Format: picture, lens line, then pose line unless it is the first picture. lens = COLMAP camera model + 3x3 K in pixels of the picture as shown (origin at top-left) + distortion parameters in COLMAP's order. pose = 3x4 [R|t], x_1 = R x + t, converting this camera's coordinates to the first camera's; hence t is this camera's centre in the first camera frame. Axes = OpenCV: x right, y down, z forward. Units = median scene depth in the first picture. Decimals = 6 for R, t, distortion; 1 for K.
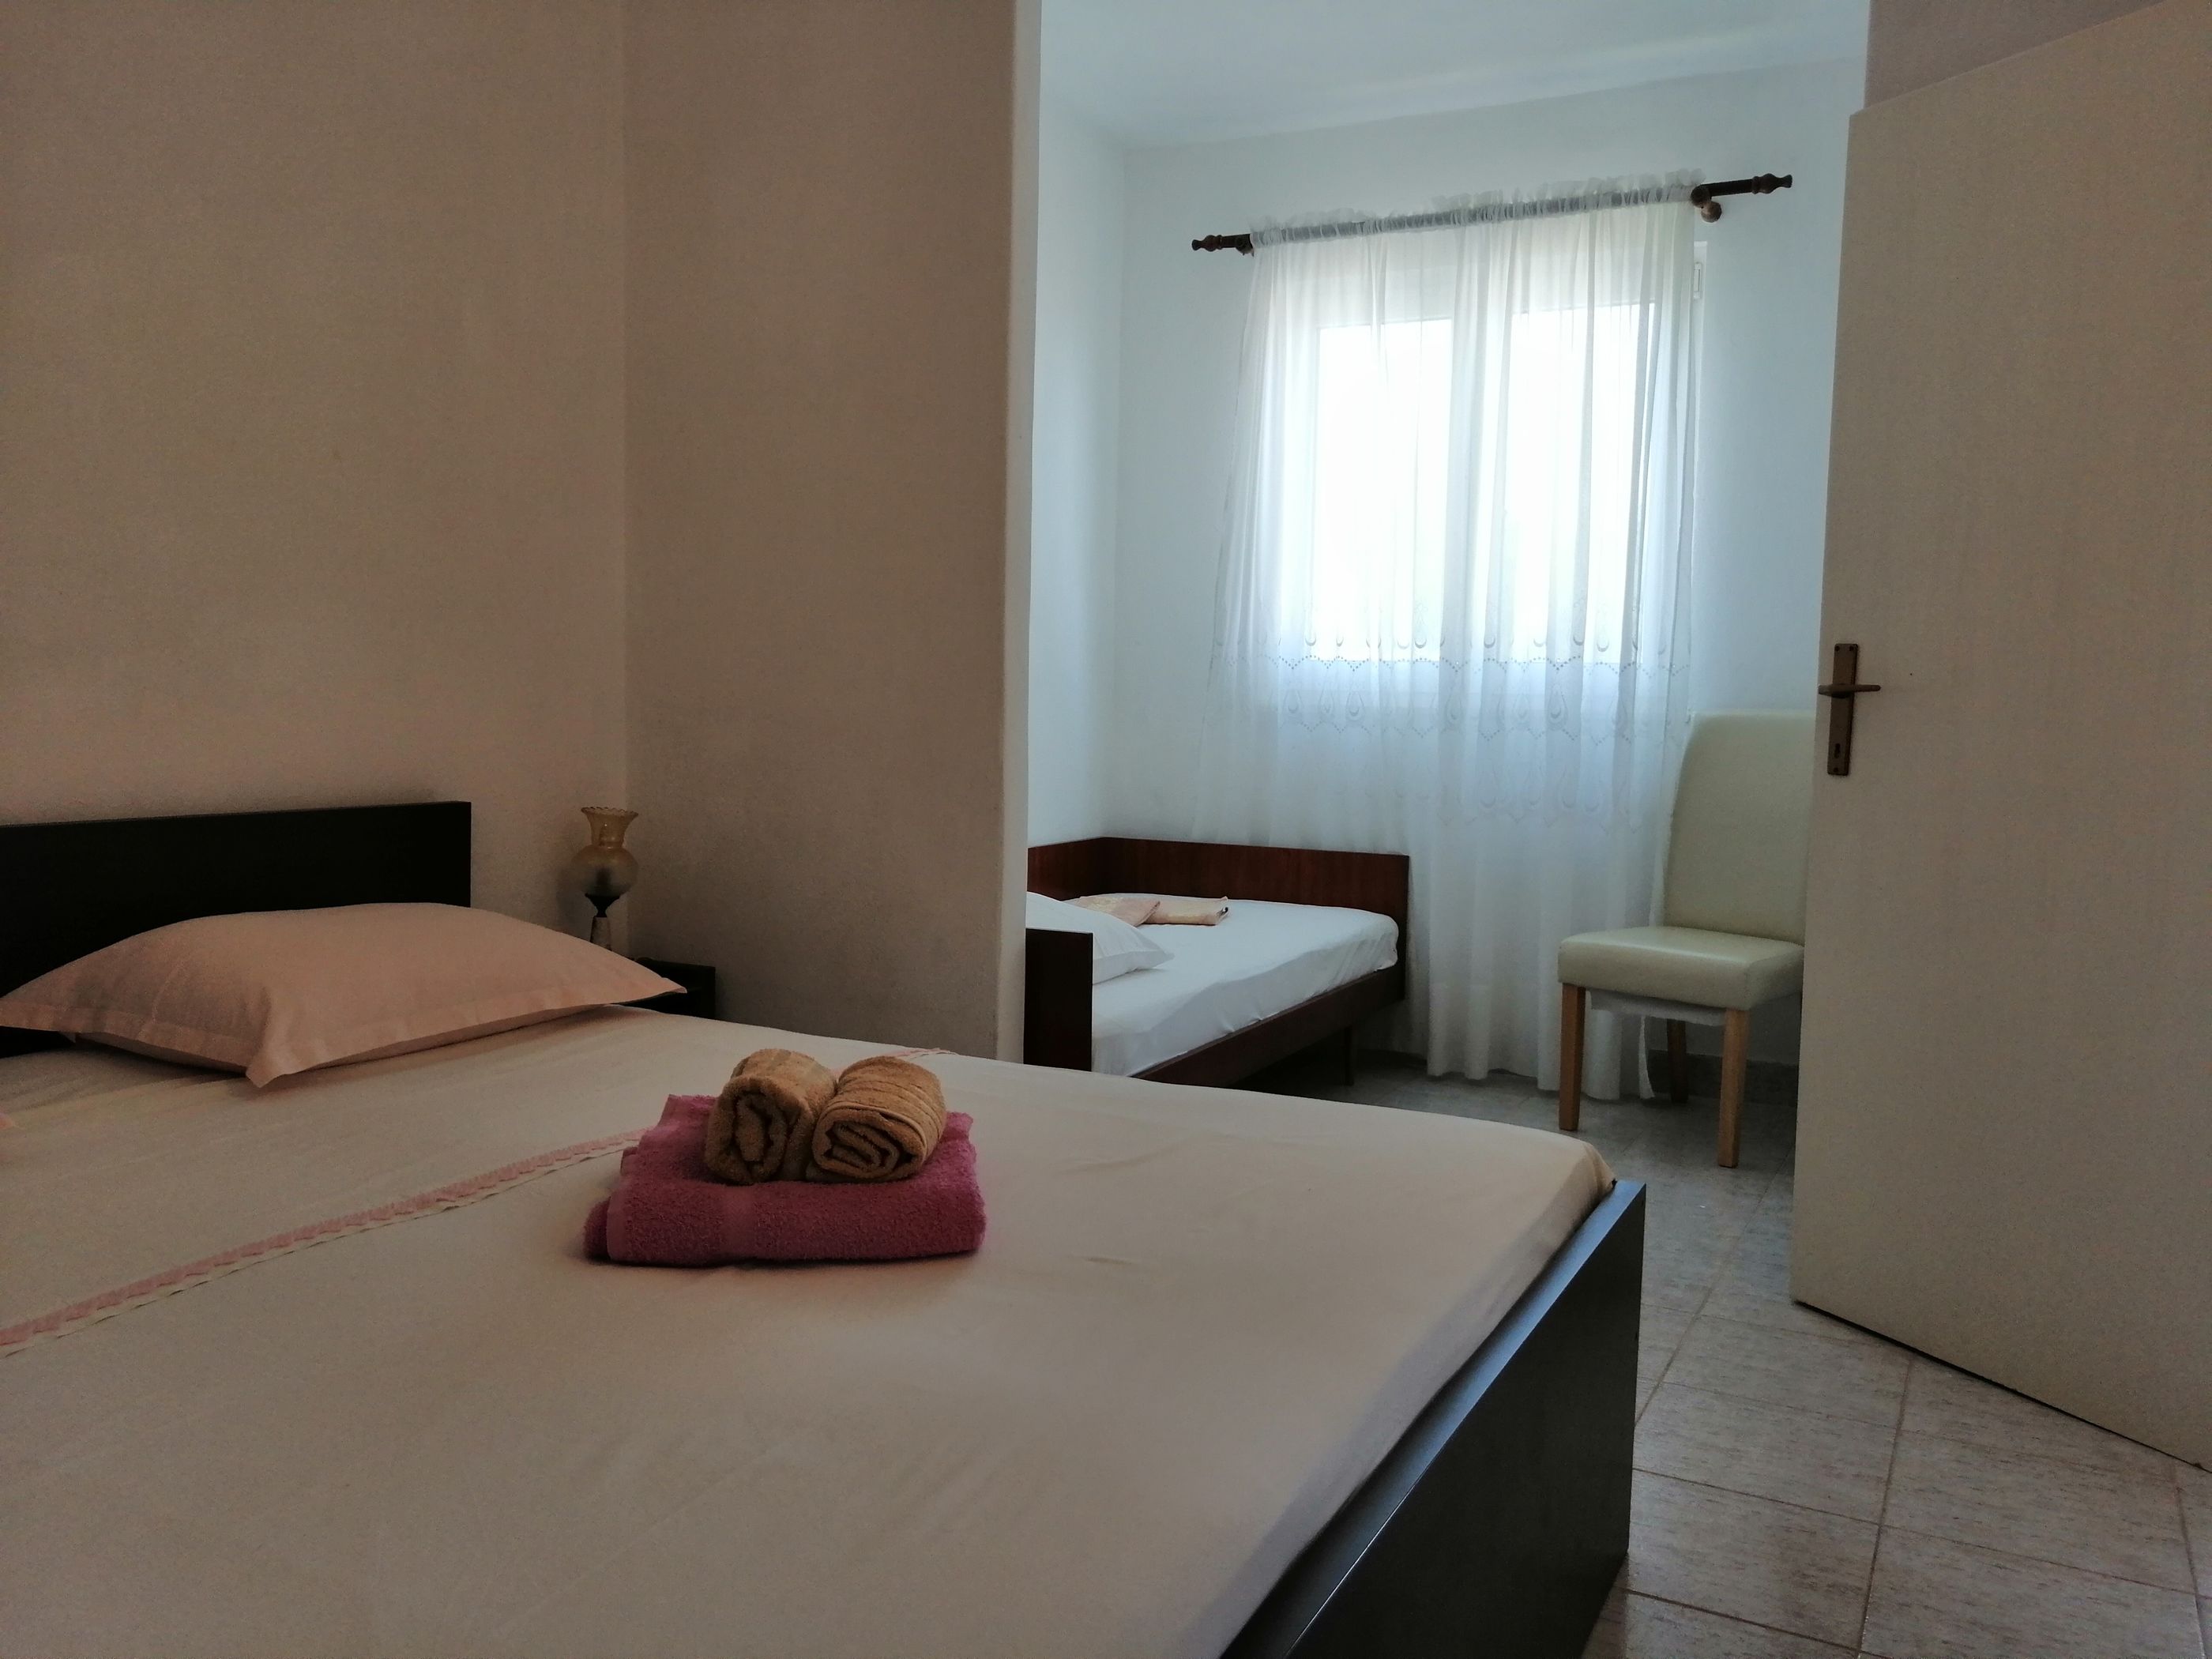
lens RADIAL K [[1723.3, 0, 1102.7], [0, 1723.3, 823.8], [0, 0, 1]] dist [-0.025547, 0.055659]
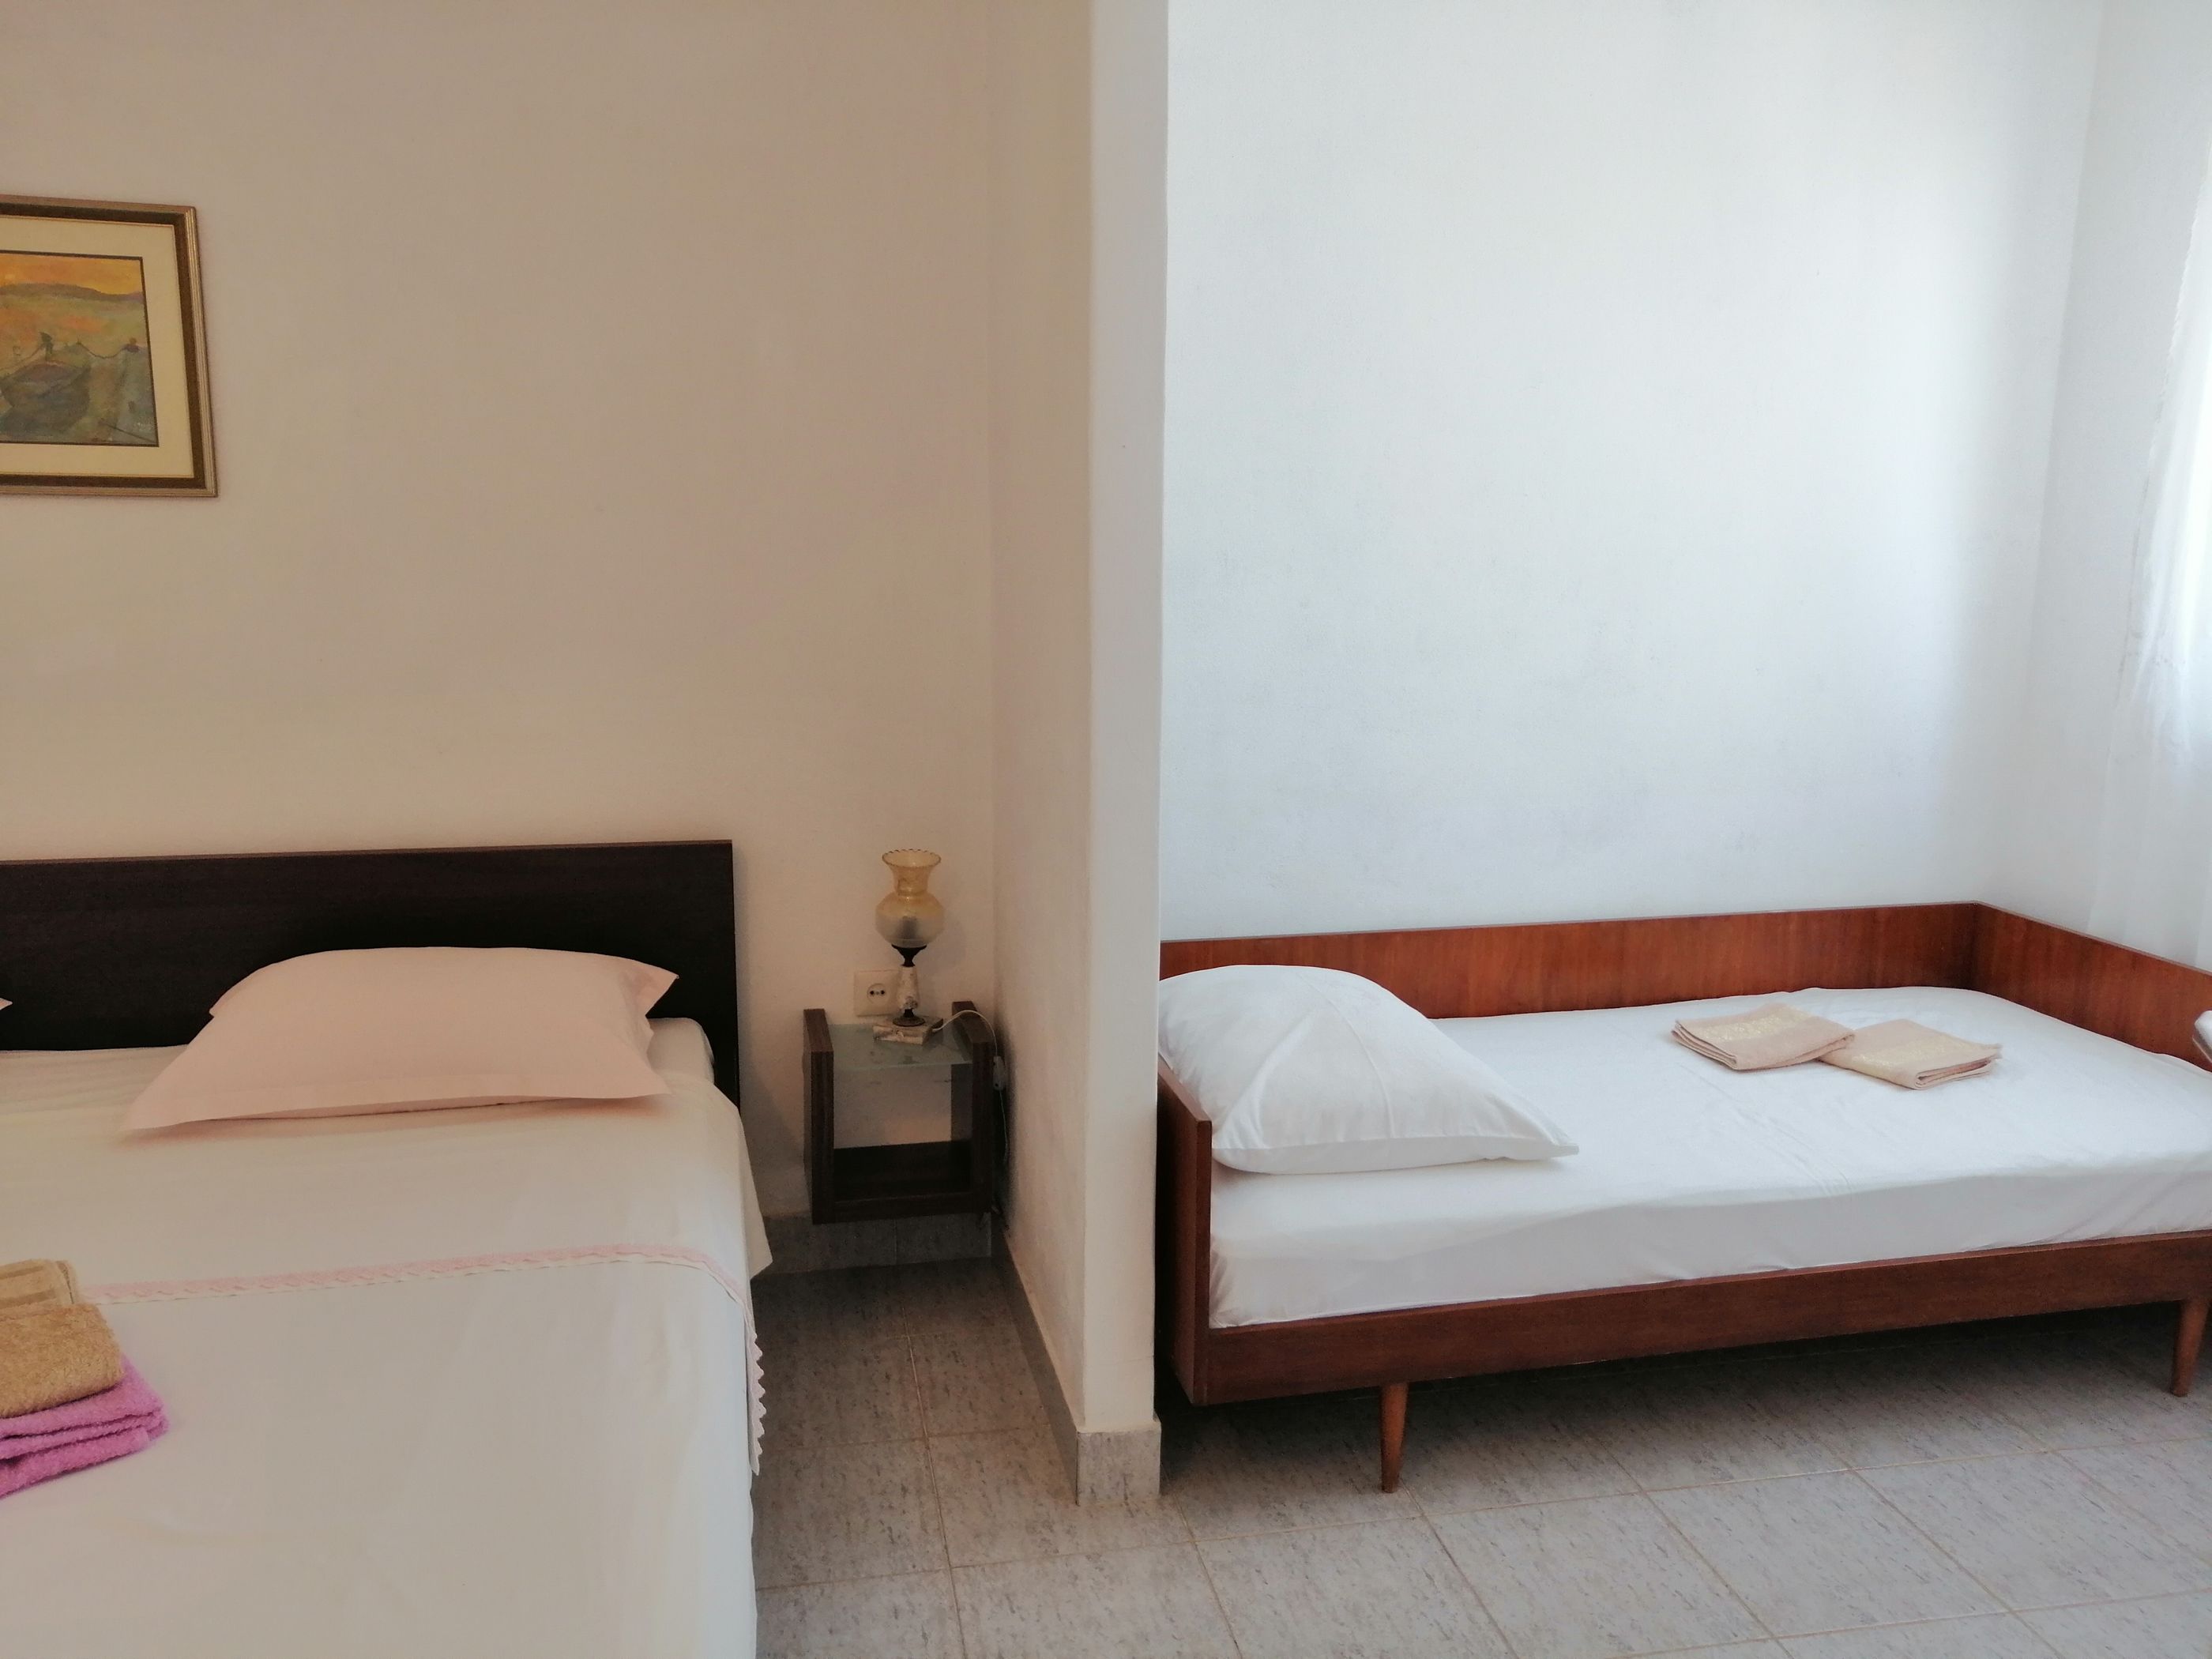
lens RADIAL K [[1745.3, 0, 1094.6], [0, 1745.3, 831.5], [0, 0, 1]] dist [-0.050559, 0.092810]
pose [[0.631437, 0.125144, -0.765262, 0.492247], [-0.051211, 0.991467, 0.119880, -0.138625], [0.773734, -0.036507, 0.632458, 0.480781]]
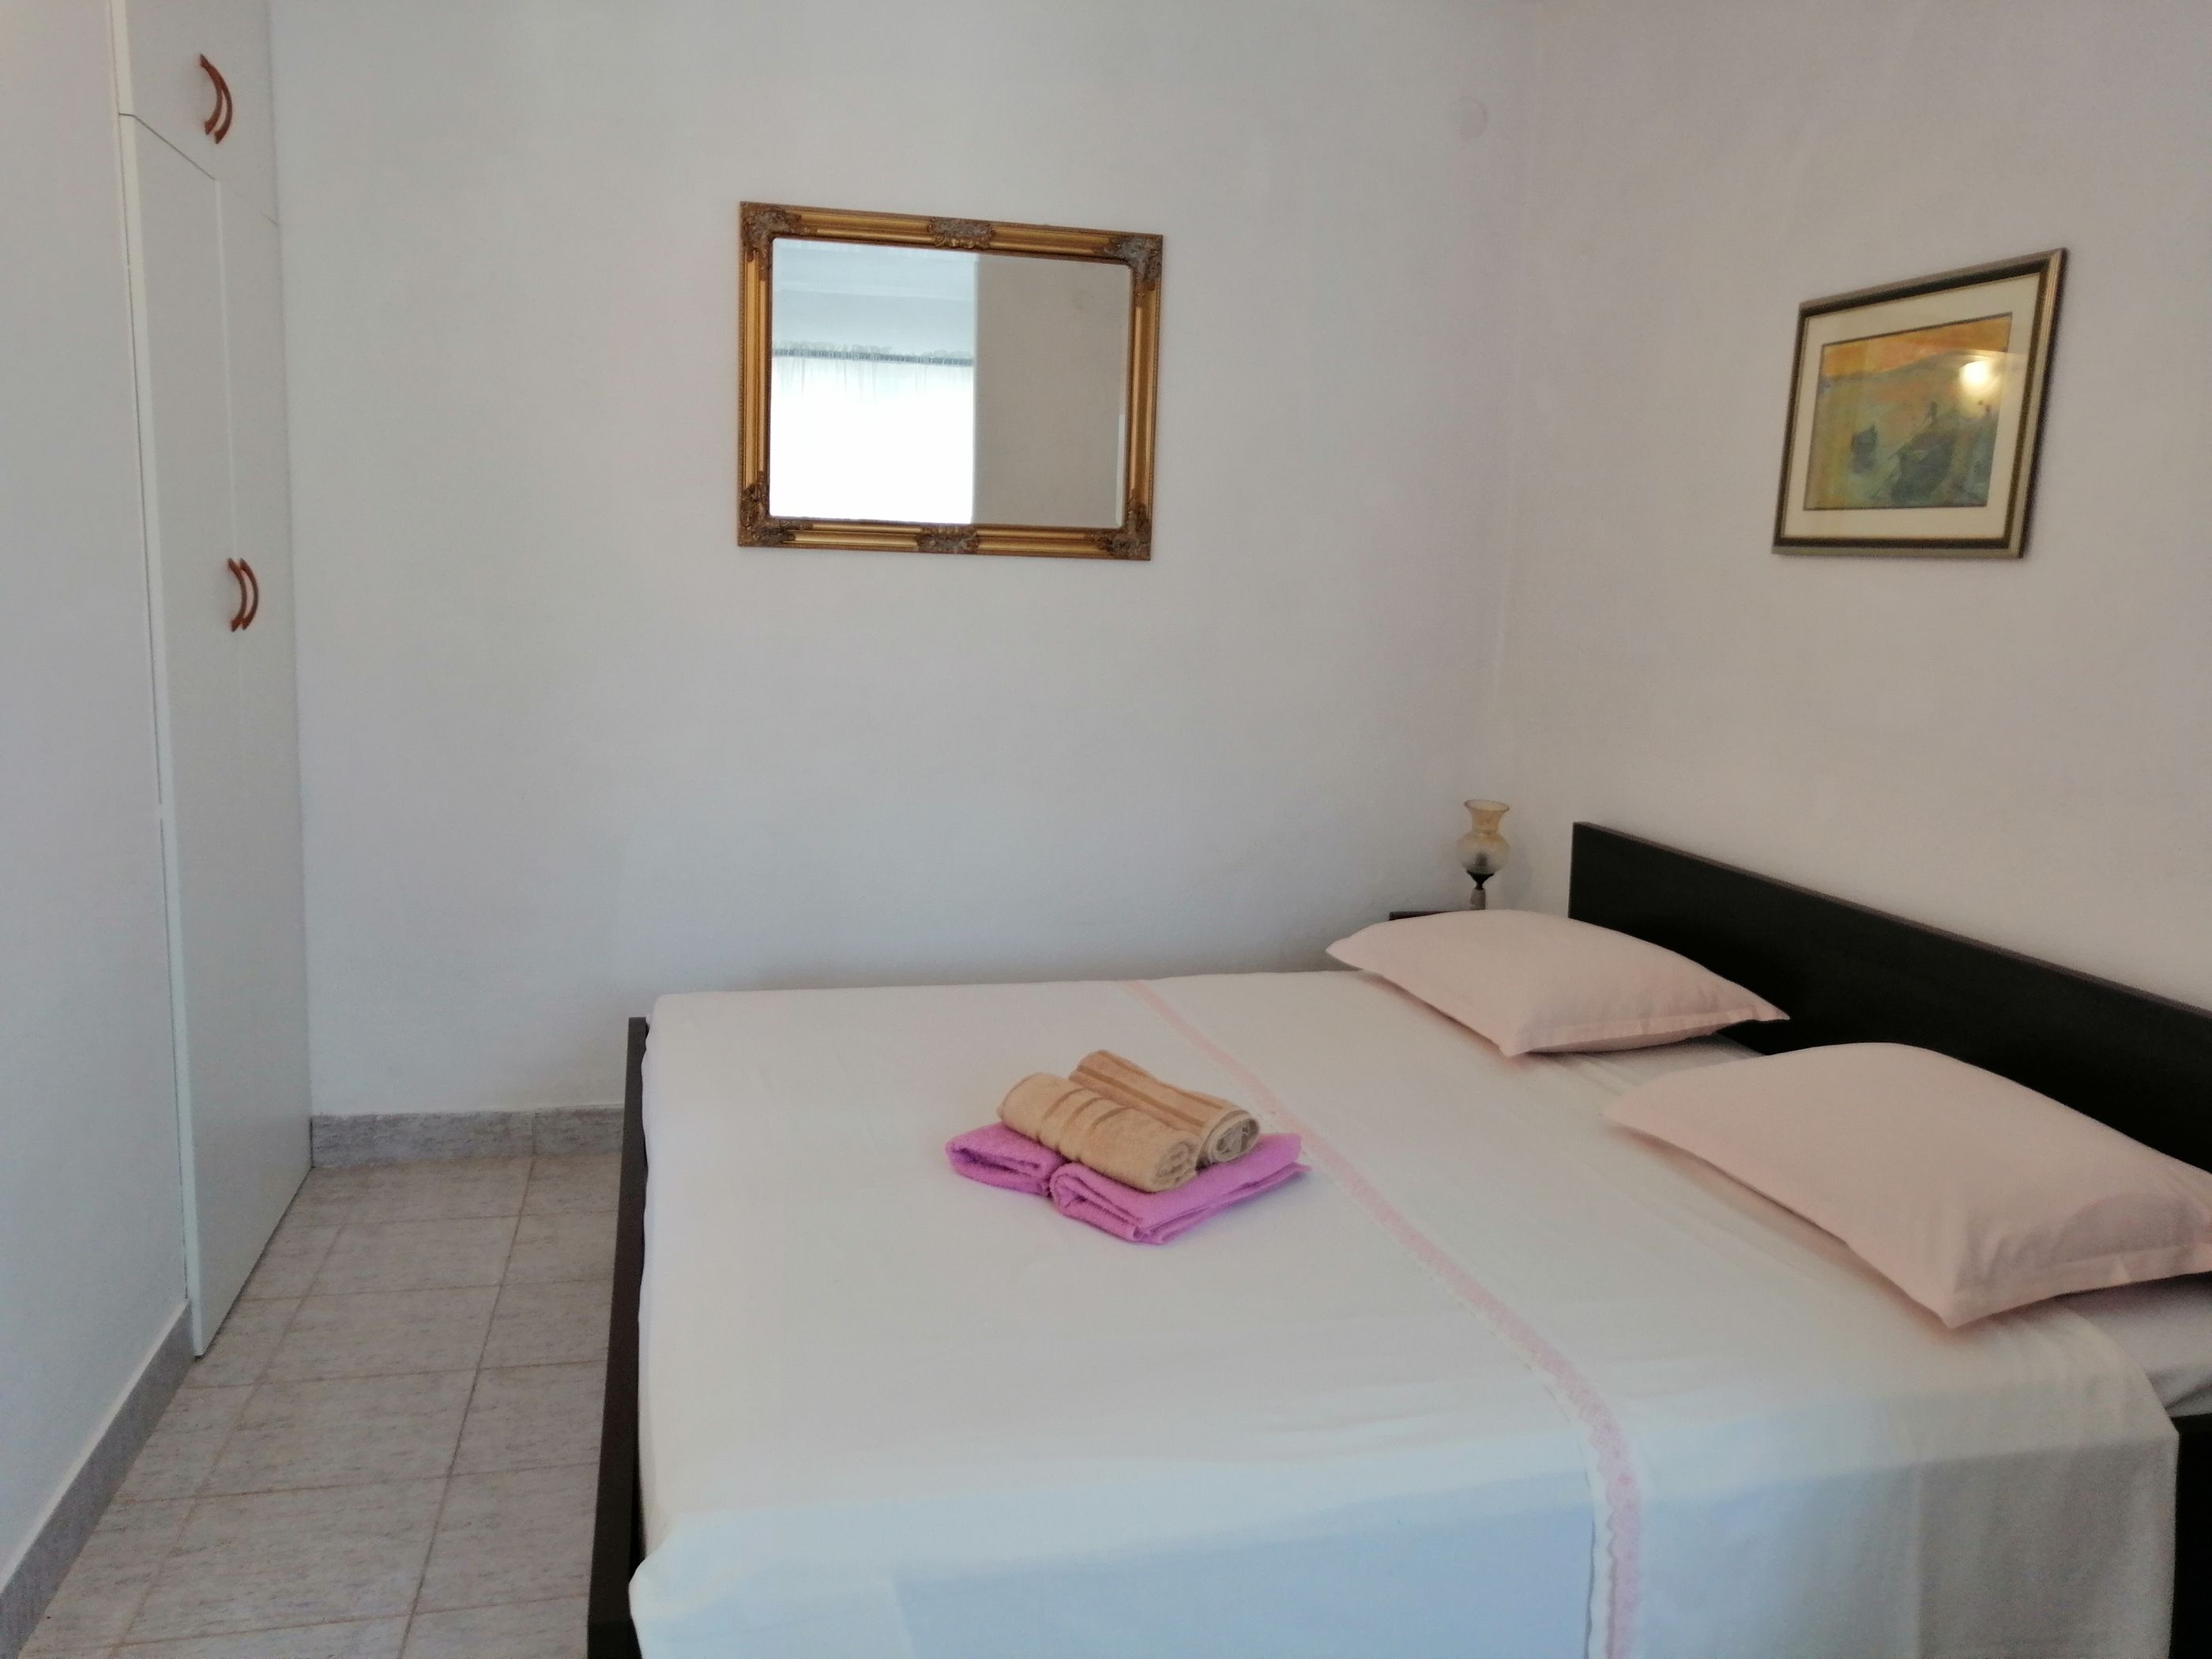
lens RADIAL K [[1723.3, 0, 1102.7], [0, 1723.3, 823.8], [0, 0, 1]] dist [-0.025547, 0.055659]
pose [[-0.739406, 0.056430, -0.670891, 0.395733], [-0.101274, 0.975820, 0.193695, -0.168785], [0.665599, 0.211163, -0.715813, 1.006946]]
